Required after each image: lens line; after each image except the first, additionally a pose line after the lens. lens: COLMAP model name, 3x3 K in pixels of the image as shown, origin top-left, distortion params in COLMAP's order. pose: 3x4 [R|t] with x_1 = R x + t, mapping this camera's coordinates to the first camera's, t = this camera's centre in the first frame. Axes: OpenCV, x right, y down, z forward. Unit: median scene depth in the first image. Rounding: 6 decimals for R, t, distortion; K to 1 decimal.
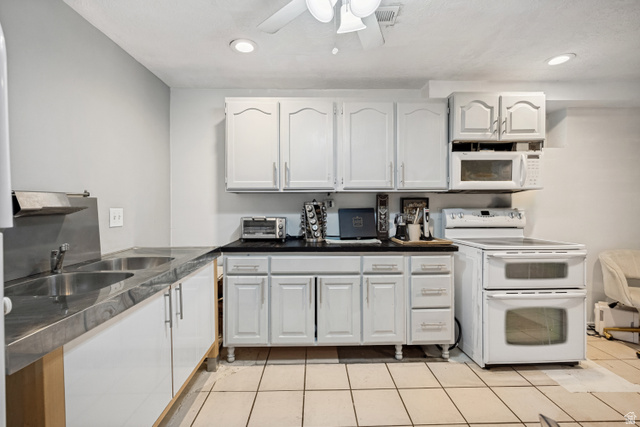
lens RADIAL K [[279.8, 0, 318.3], [0, 279.8, 206.9], [0, 0, 1]] dist [0.000385, -0.000095]
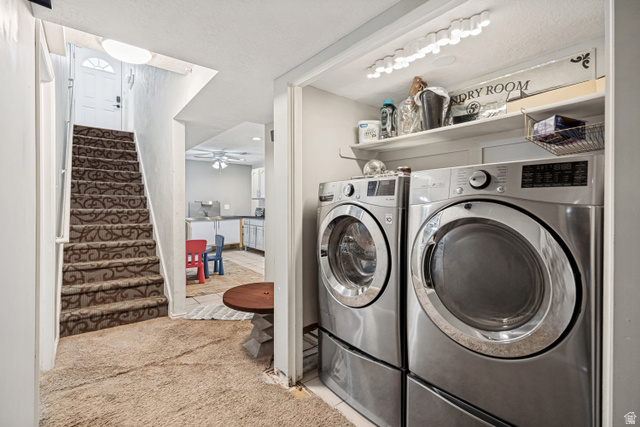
lens RADIAL K [[279.8, 0, 318.3], [0, 279.8, 206.9], [0, 0, 1]] dist [0.000385, -0.000095]
pose [[0.626765, 0.013025, -0.779099, 2.632350], [-0.014475, 0.999882, 0.005072, 0.001476], [0.779074, 0.008098, 0.626880, -0.390576]]
